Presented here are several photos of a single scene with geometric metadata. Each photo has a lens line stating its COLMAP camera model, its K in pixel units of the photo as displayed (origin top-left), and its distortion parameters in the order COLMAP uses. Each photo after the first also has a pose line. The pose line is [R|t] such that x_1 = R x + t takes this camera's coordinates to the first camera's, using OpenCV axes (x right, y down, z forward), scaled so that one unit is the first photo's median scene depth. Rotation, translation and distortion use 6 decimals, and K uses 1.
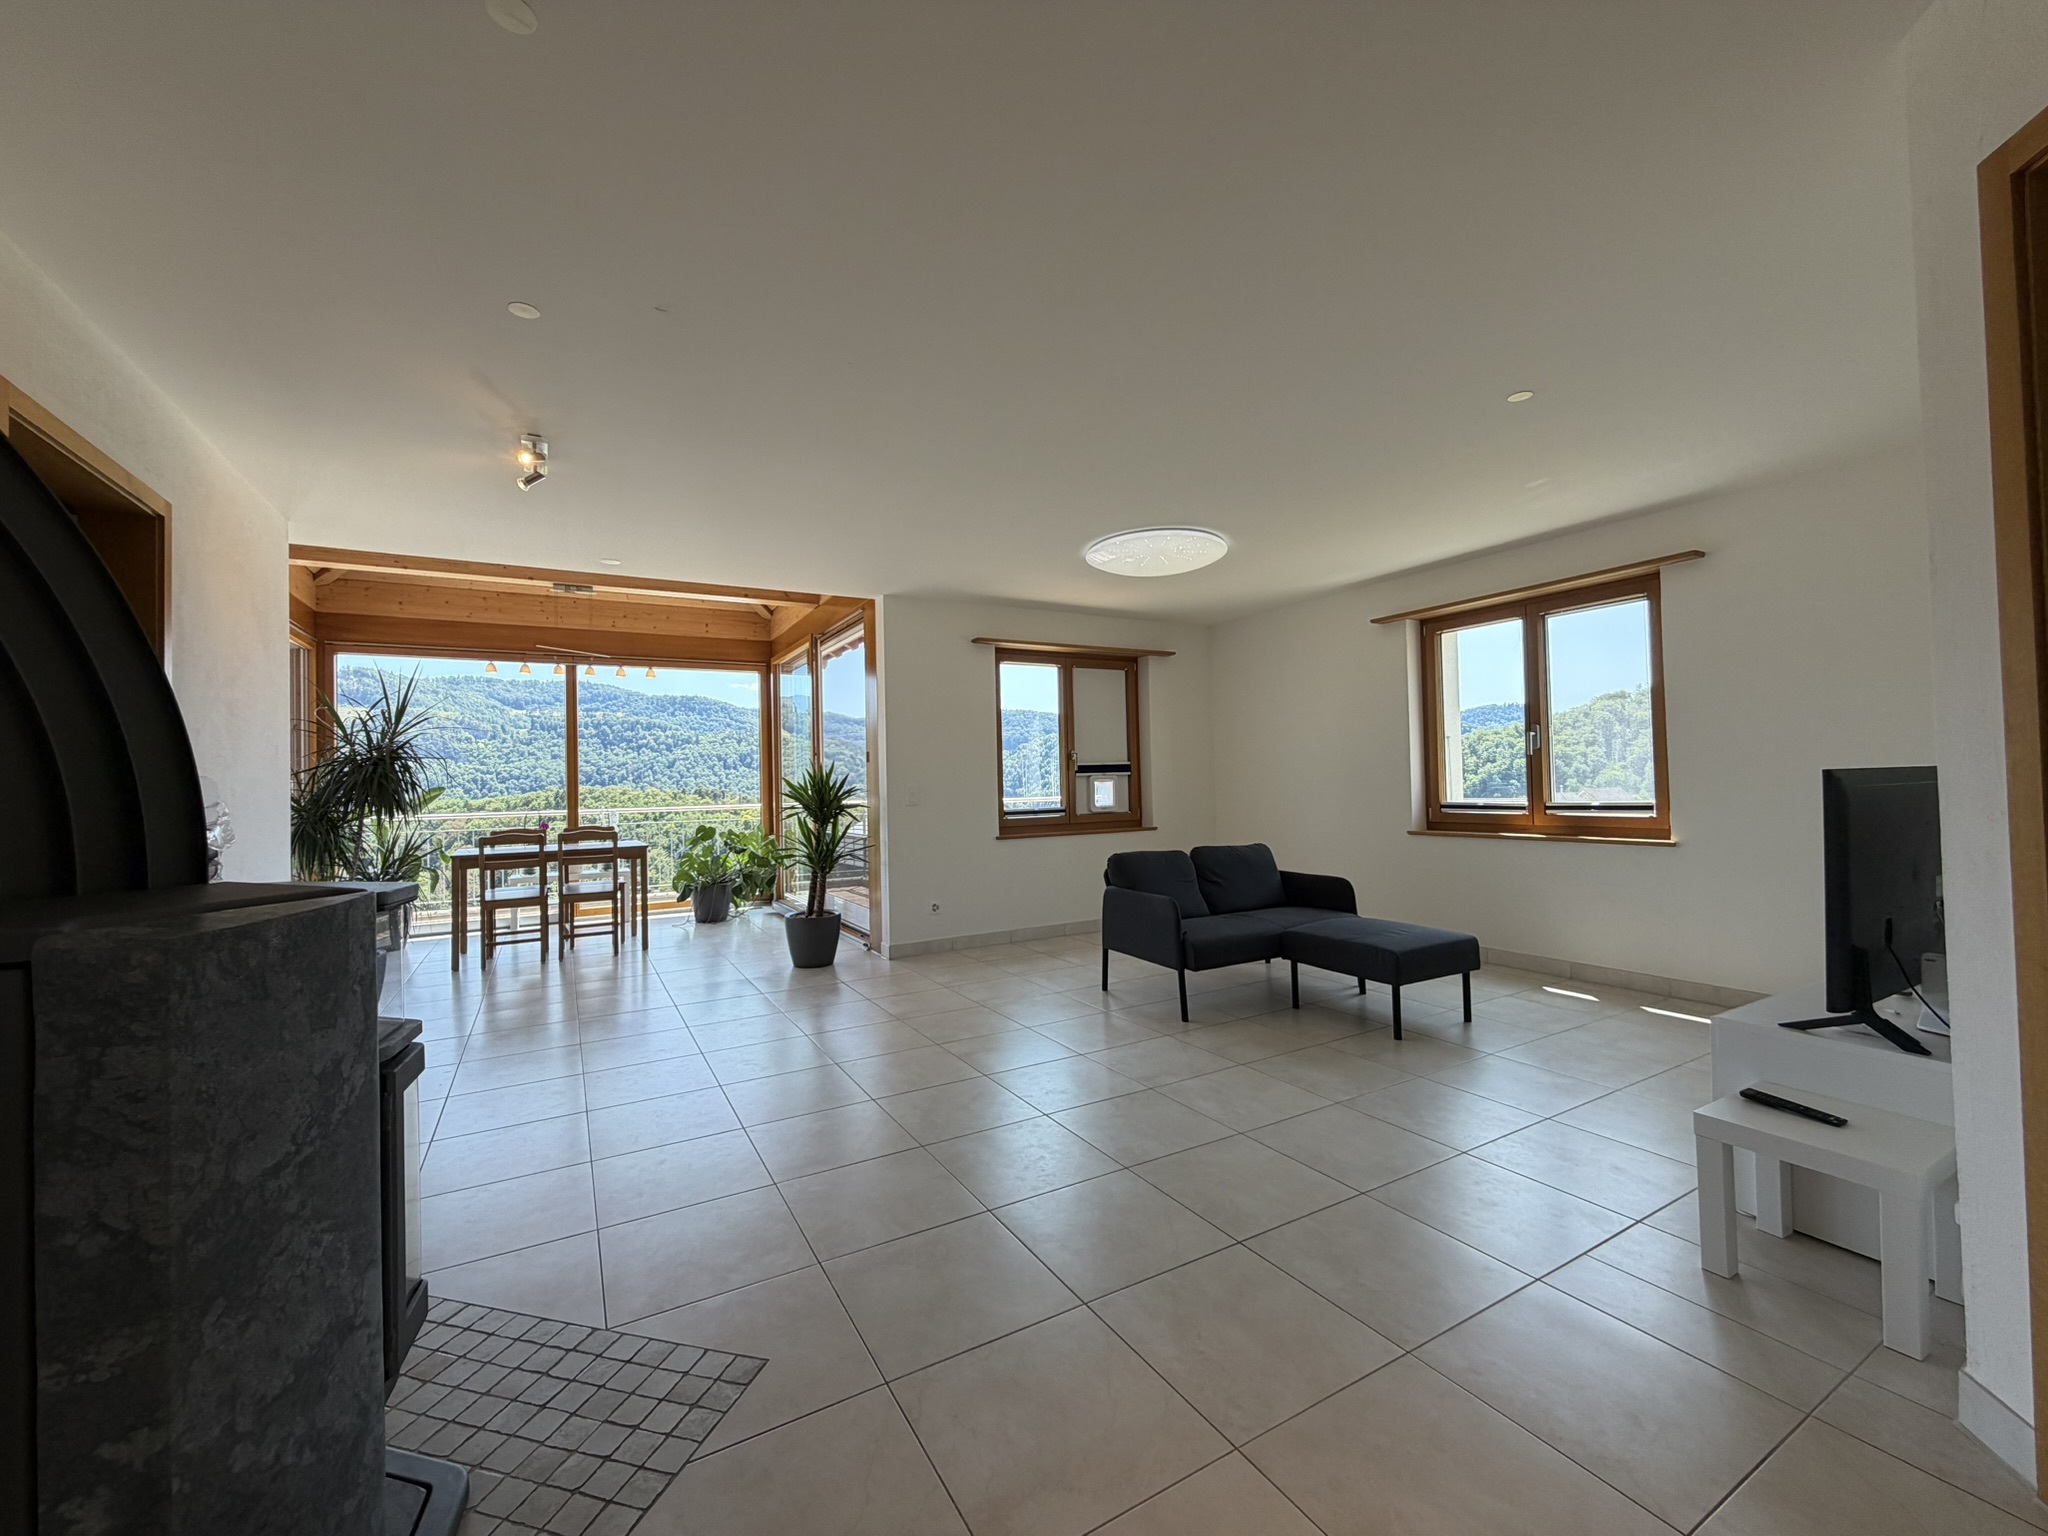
lens RADIAL K [[819.6, 0, 1025.2], [0, 819.6, 771.1], [0, 0, 1]] dist [0.003615, 0.000521]
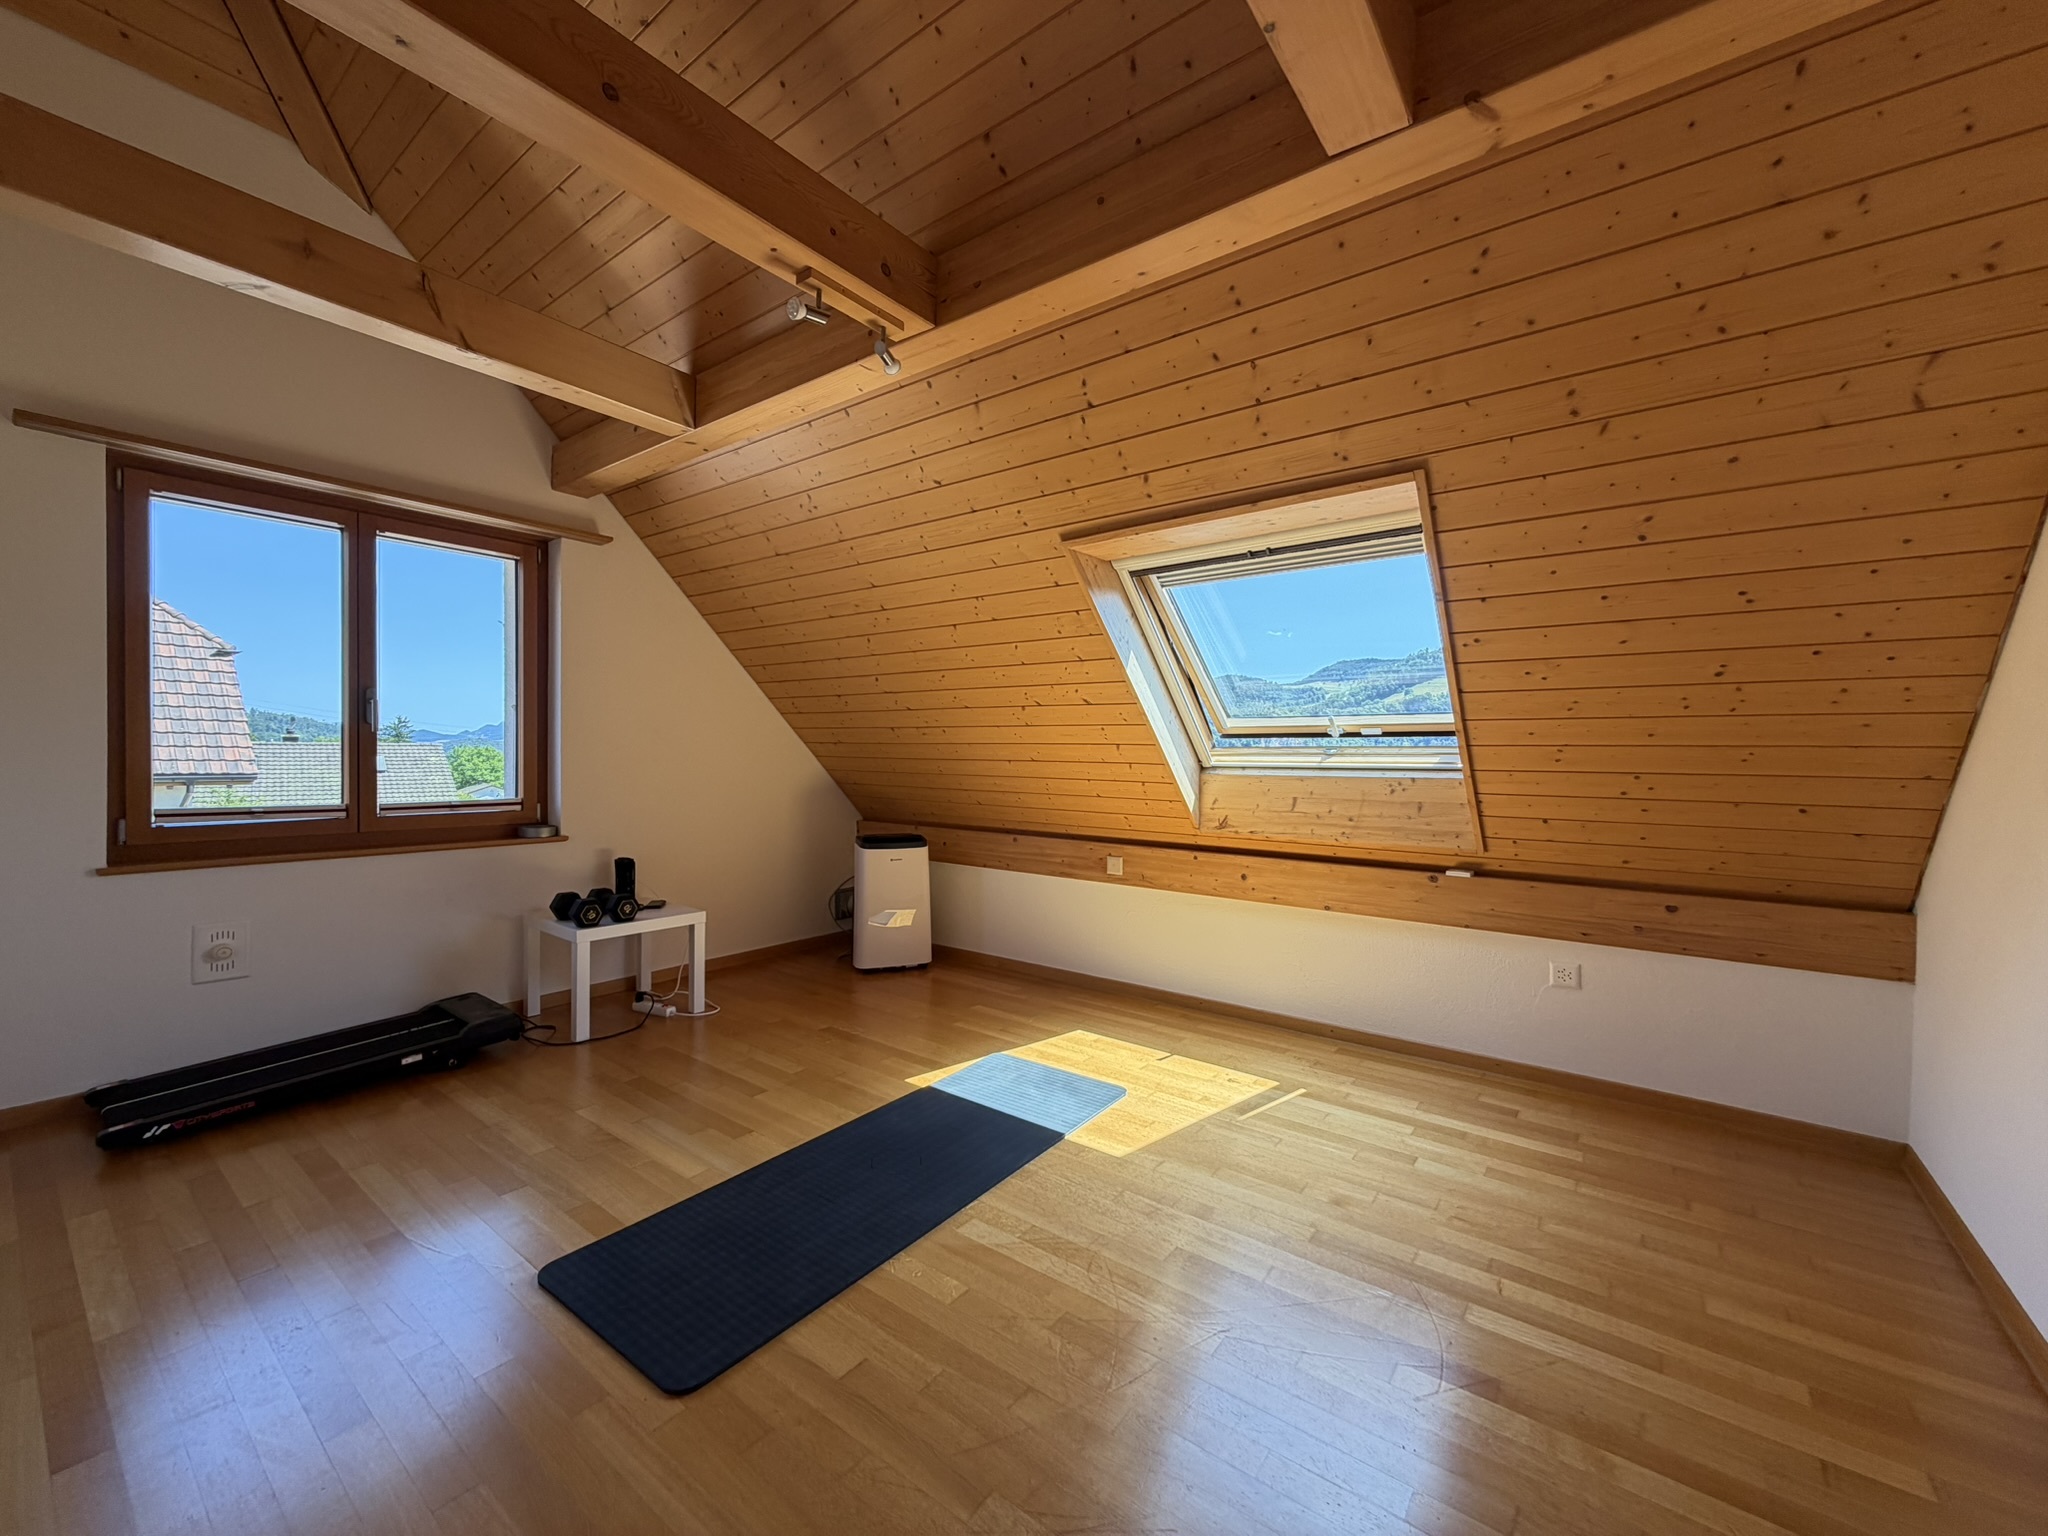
lens RADIAL K [[819.6, 0, 1021.4], [0, 819.6, 764.0], [0, 0, 1]] dist [0.003615, 0.000521]
pose [[-0.388397, 0.020343, 0.921267, -0.066461], [-0.007208, 0.999659, -0.025113, 0.005490], [-0.921464, -0.016394, -0.388118, 0.217009]]
